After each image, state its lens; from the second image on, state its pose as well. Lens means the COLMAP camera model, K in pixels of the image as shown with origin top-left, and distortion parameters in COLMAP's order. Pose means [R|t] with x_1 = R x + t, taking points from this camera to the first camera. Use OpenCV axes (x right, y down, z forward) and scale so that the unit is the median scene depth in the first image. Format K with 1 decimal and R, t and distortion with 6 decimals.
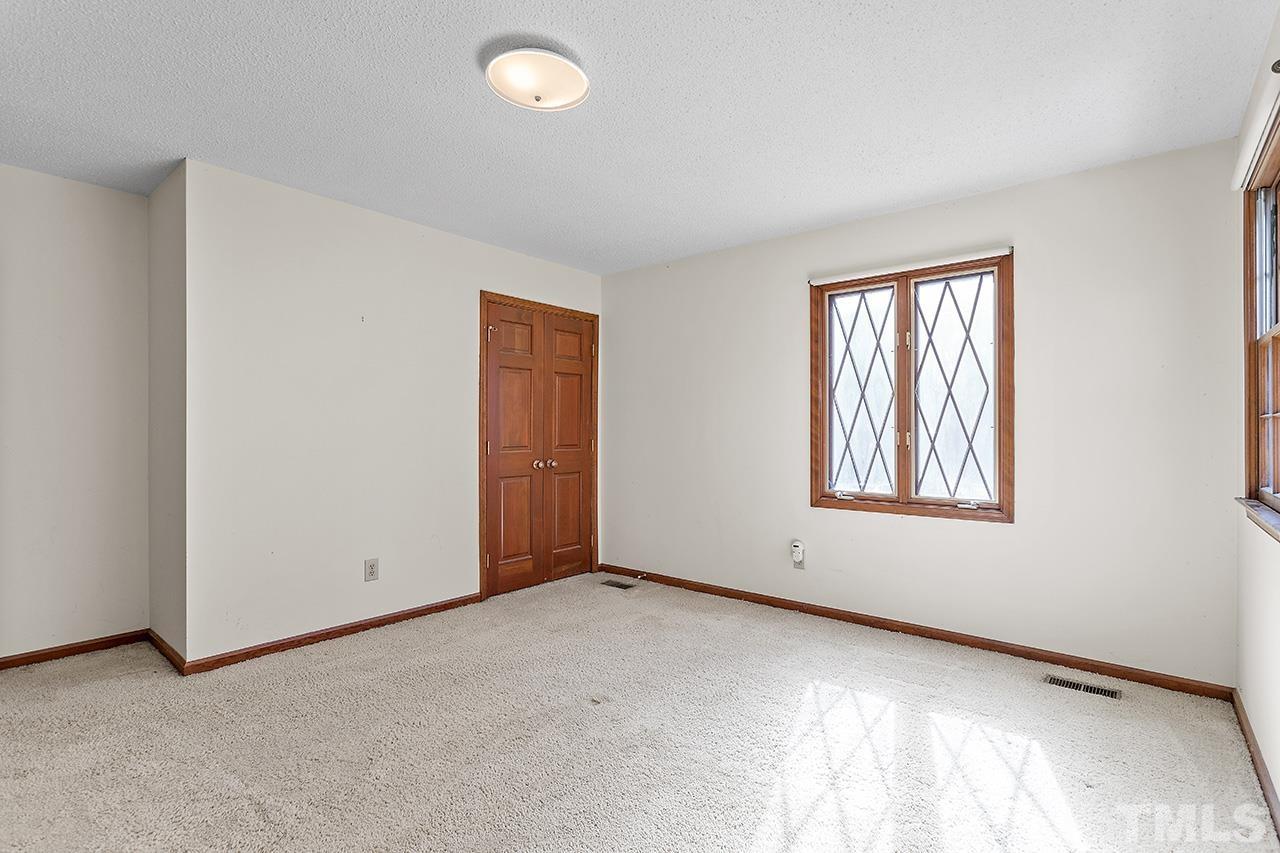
lens RADIAL K [[617.0, 0, 644.8], [0, 617.0, 430.6], [0, 0, 1]] dist [-0.002891, 0.000086]
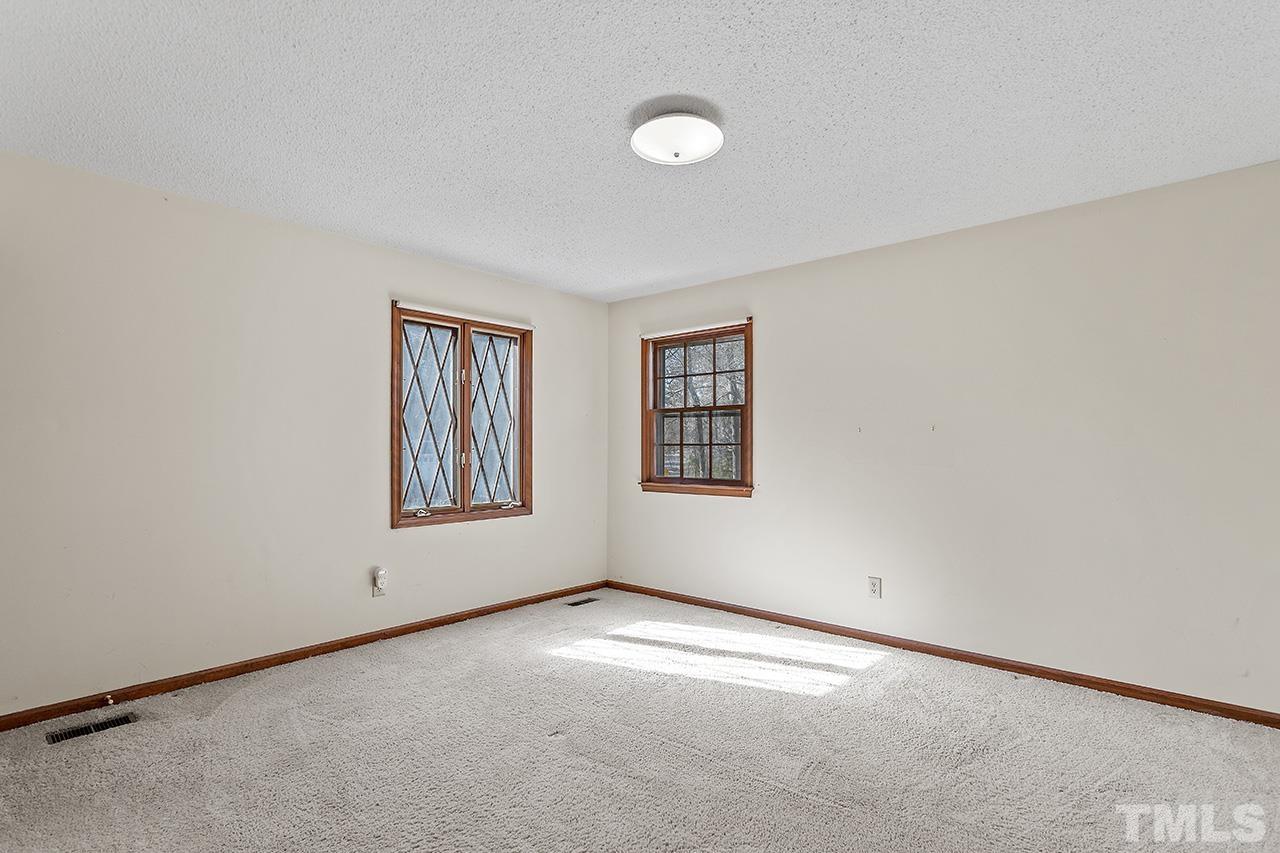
lens RADIAL K [[617.0, 0, 644.8], [0, 617.0, 432.8], [0, 0, 1]] dist [-0.002891, 0.000086]
pose [[-0.002293, 0.026723, 0.999640, -0.794482], [-0.002969, 0.999638, -0.026730, -0.006298], [-0.999993, -0.003029, -0.002213, 0.650958]]
